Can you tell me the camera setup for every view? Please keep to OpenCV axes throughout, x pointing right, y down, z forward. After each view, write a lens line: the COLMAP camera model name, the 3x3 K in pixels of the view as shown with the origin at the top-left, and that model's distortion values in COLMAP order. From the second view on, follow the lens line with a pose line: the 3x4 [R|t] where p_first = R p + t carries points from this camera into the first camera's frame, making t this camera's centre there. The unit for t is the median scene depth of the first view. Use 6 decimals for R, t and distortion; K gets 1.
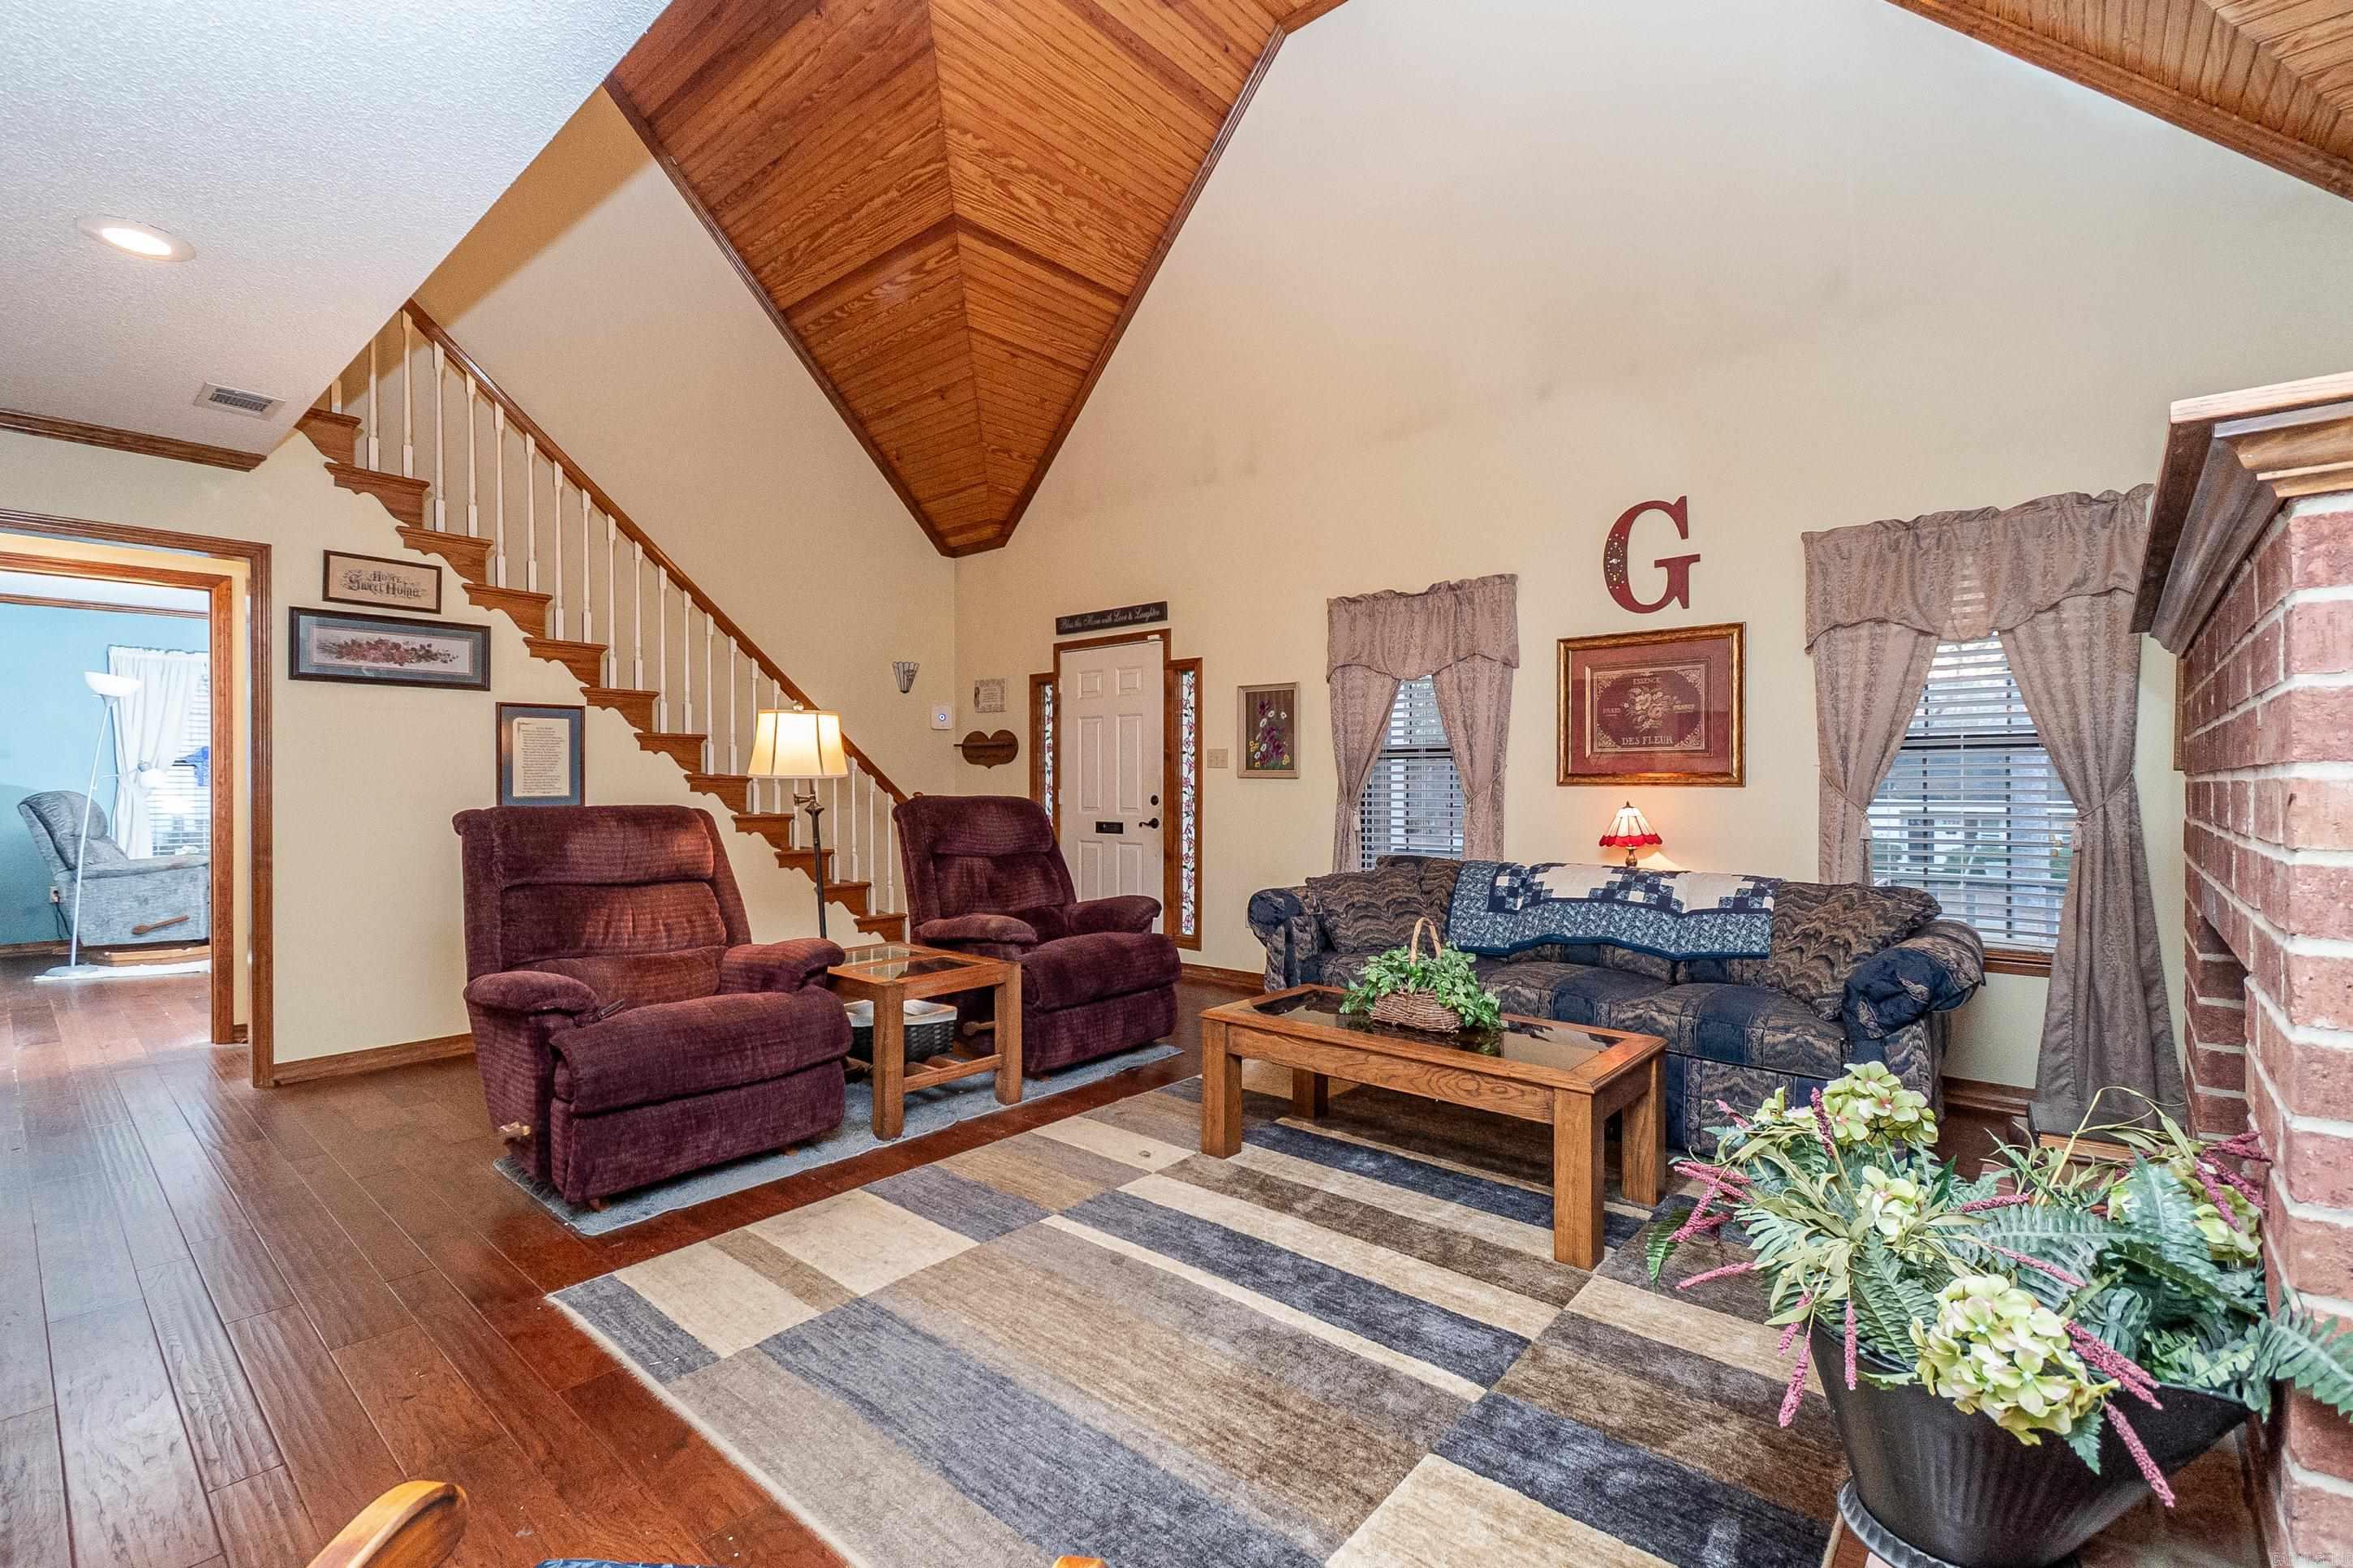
lens RADIAL K [[1035.7, 0, 1184.7], [0, 1035.7, 786.4], [0, 0, 1]] dist [0.012847, -0.008105]
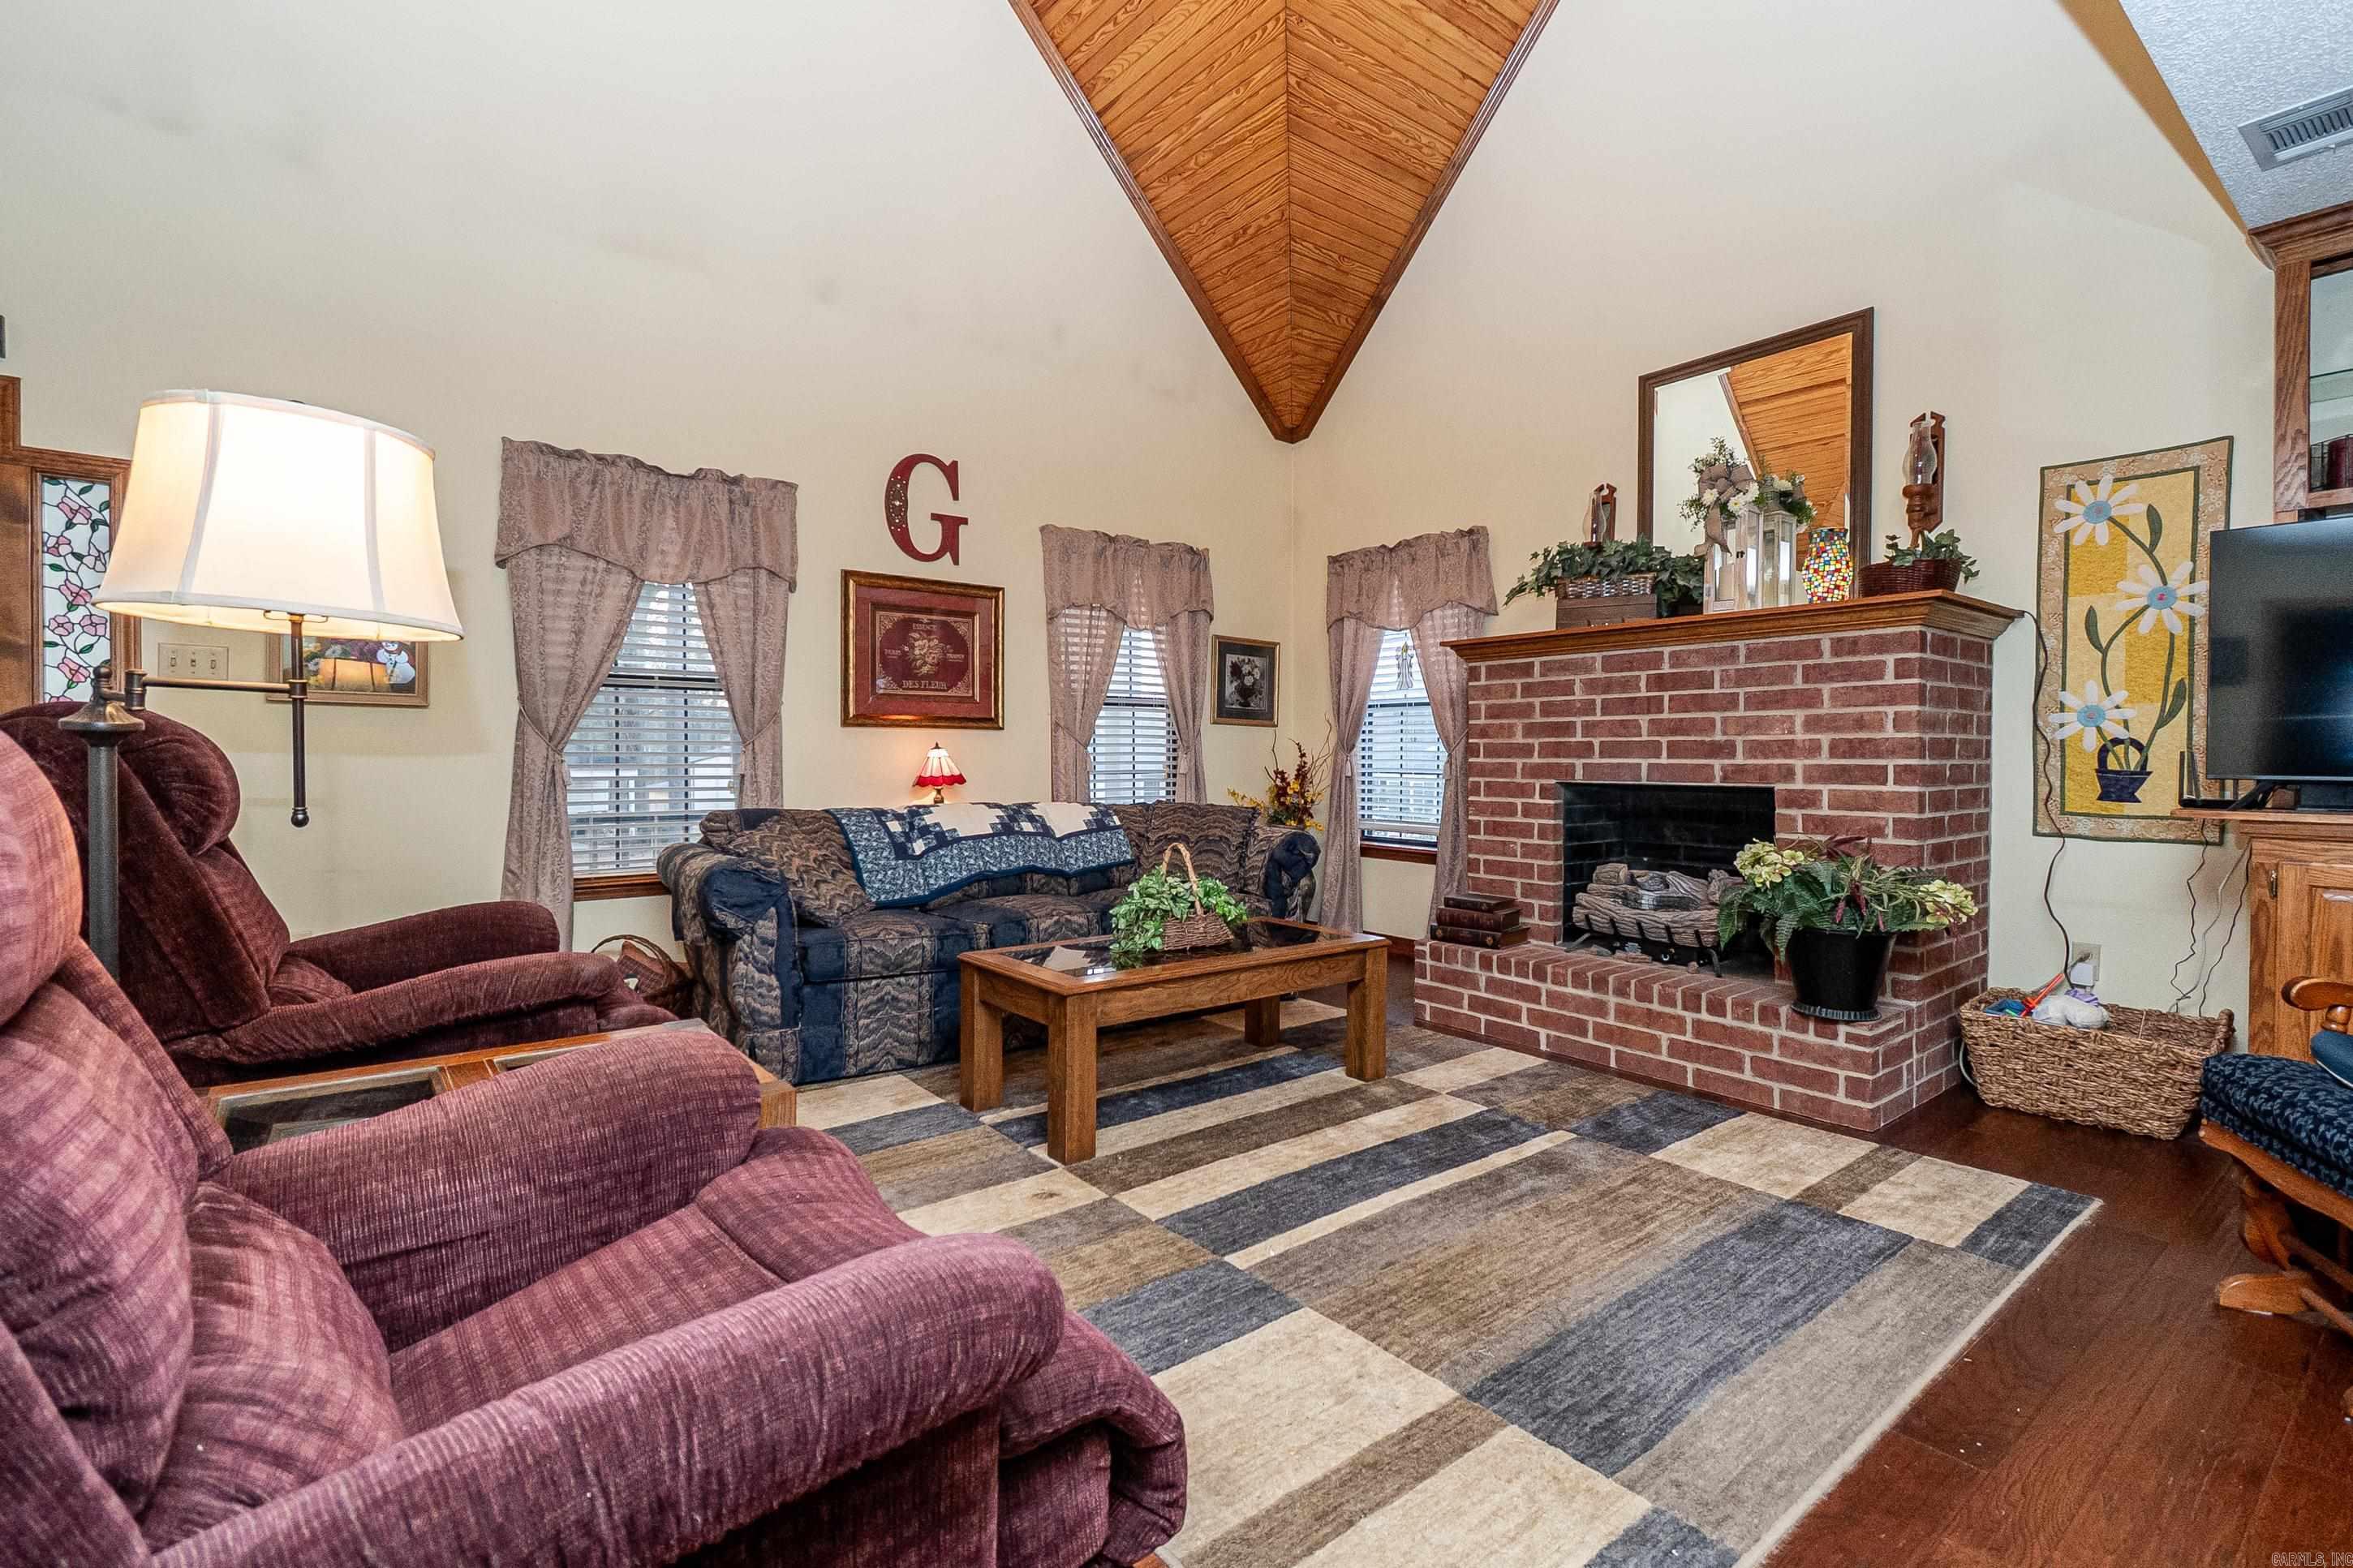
lens RADIAL K [[1054.0, 0, 1192.5], [0, 1054.0, 767.9], [0, 0, 1]] dist [0.005831, -0.000069]
pose [[0.190801, -0.010222, 0.981576, -0.601294], [0.000557, 0.999947, 0.010305, 0.031530], [-0.981629, -0.001420, 0.190797, 0.596288]]
